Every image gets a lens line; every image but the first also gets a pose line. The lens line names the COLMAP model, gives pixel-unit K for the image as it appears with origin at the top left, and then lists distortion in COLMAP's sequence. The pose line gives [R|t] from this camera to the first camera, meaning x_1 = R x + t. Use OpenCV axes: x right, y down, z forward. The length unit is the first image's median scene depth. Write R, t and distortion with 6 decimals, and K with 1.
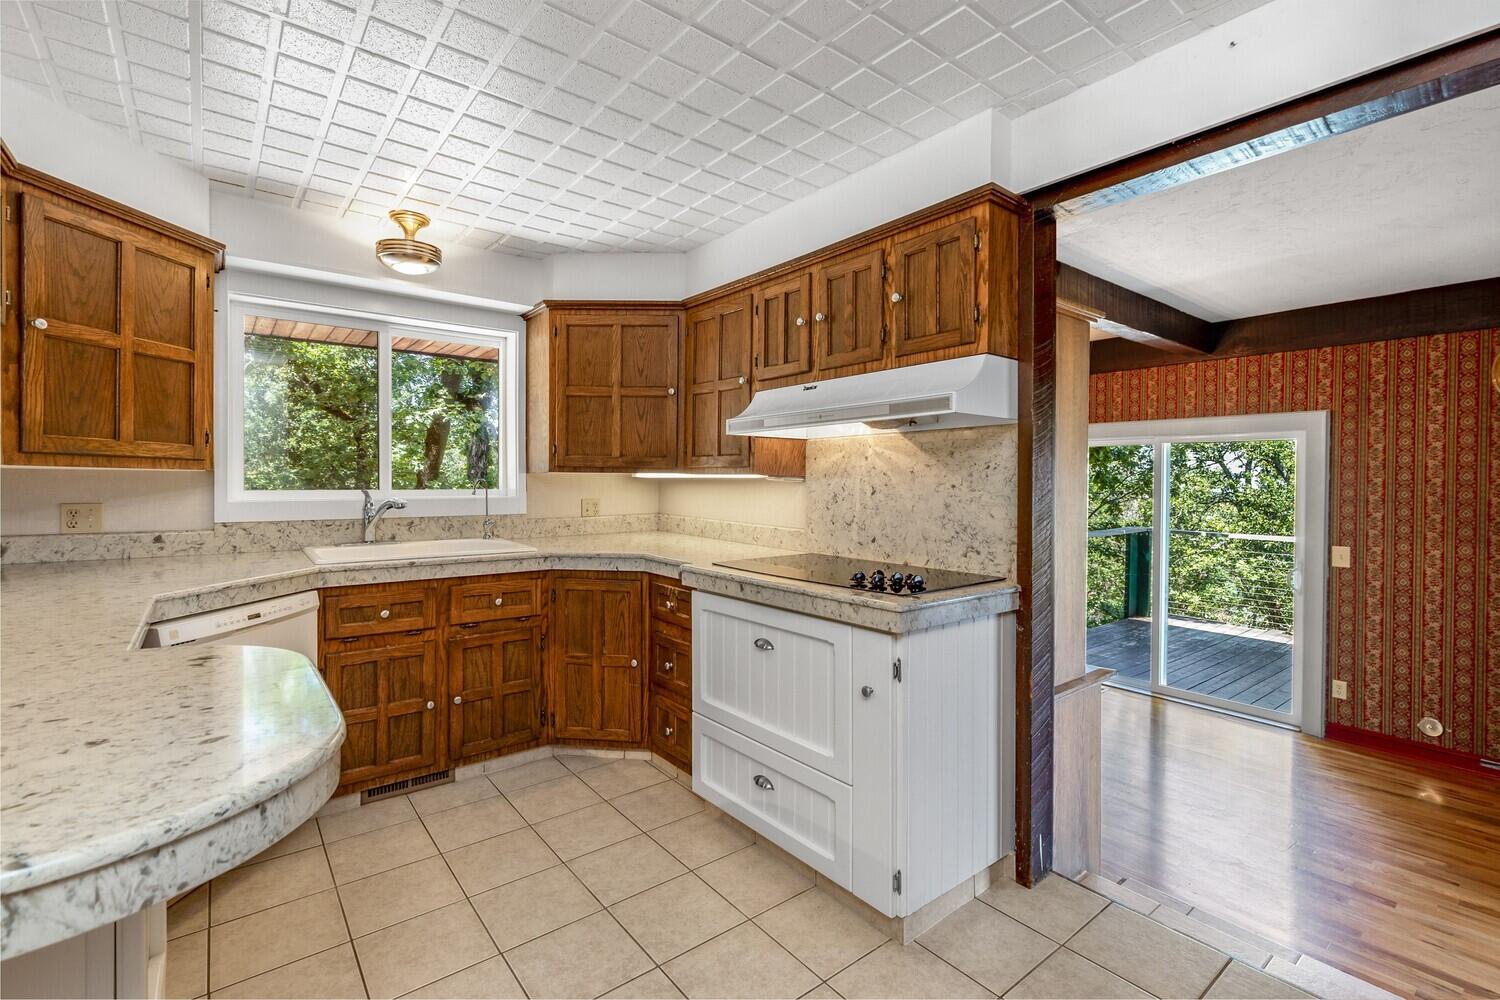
lens RADIAL K [[671.7, 0, 750.0], [0, 671.7, 500.0], [0, 0, 1]] dist [0.007468, -0.000578]
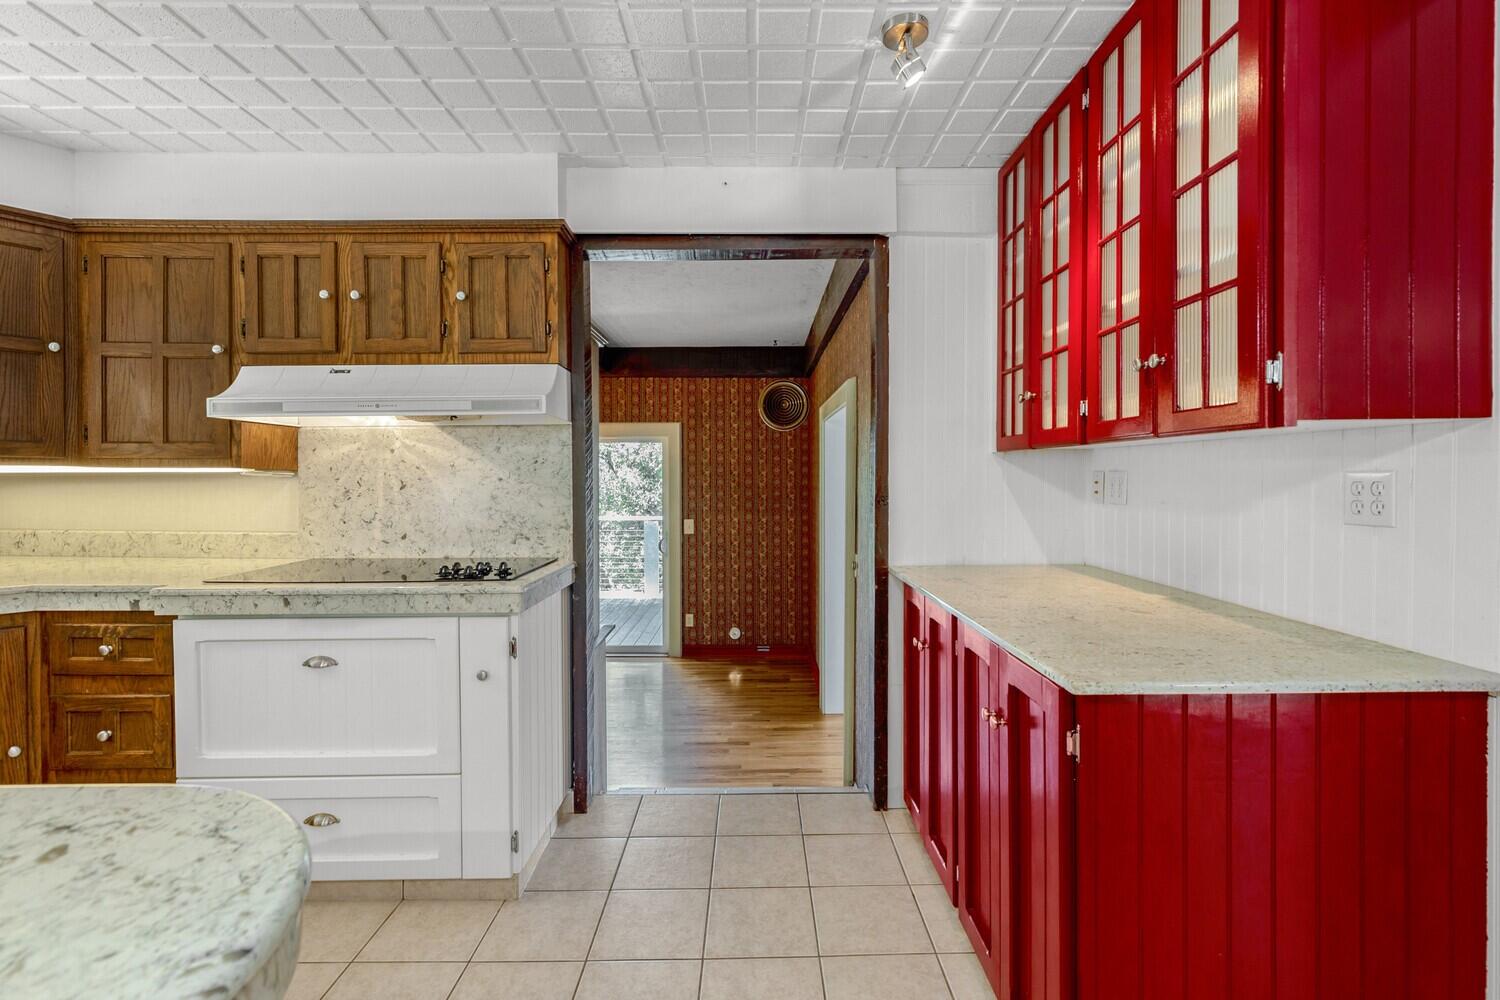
lens RADIAL K [[693.9, 0, 750.0], [0, 693.9, 500.0], [0, 0, 1]] dist [0.003003, -0.000051]
pose [[0.616032, -0.035107, 0.786939, -0.288279], [0.029042, 0.999339, 0.021848, 0.000212], [-0.787186, 0.009395, 0.616644, 0.001164]]
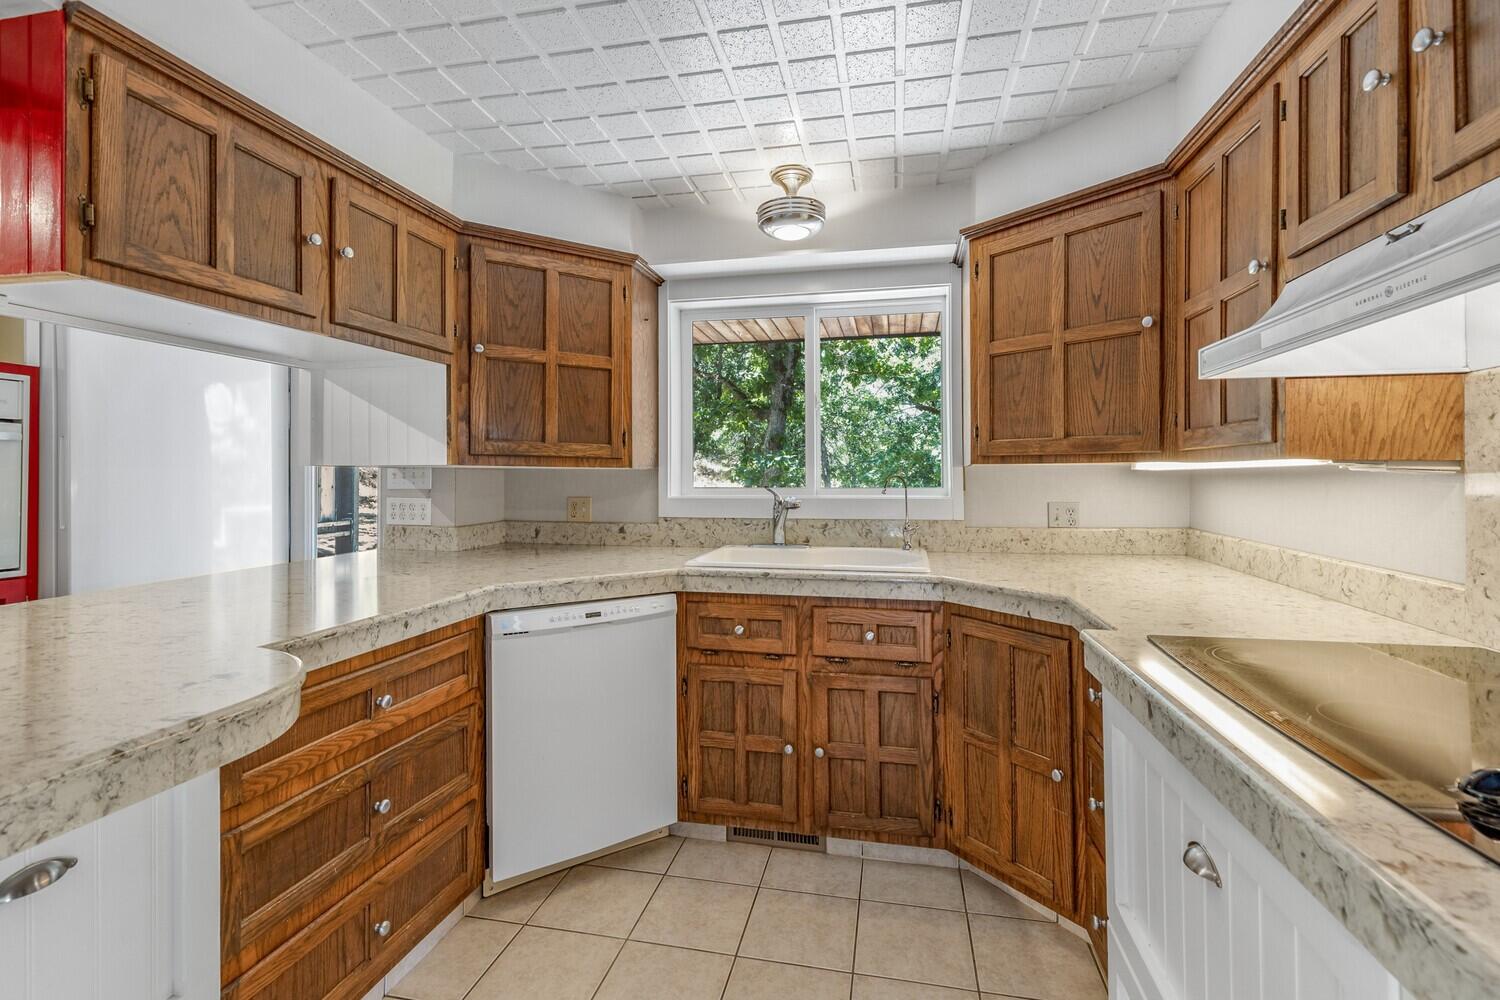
lens RADIAL K [[683.7, 0, 750.0], [0, 683.7, 473.6], [0, 0, 1]] dist [0.003324, 0.000139]
pose [[0.637172, -0.010495, -0.770650, 0.142560], [-0.018302, 0.999419, -0.028743, -0.007063], [0.770504, 0.032418, 0.636610, 0.422590]]
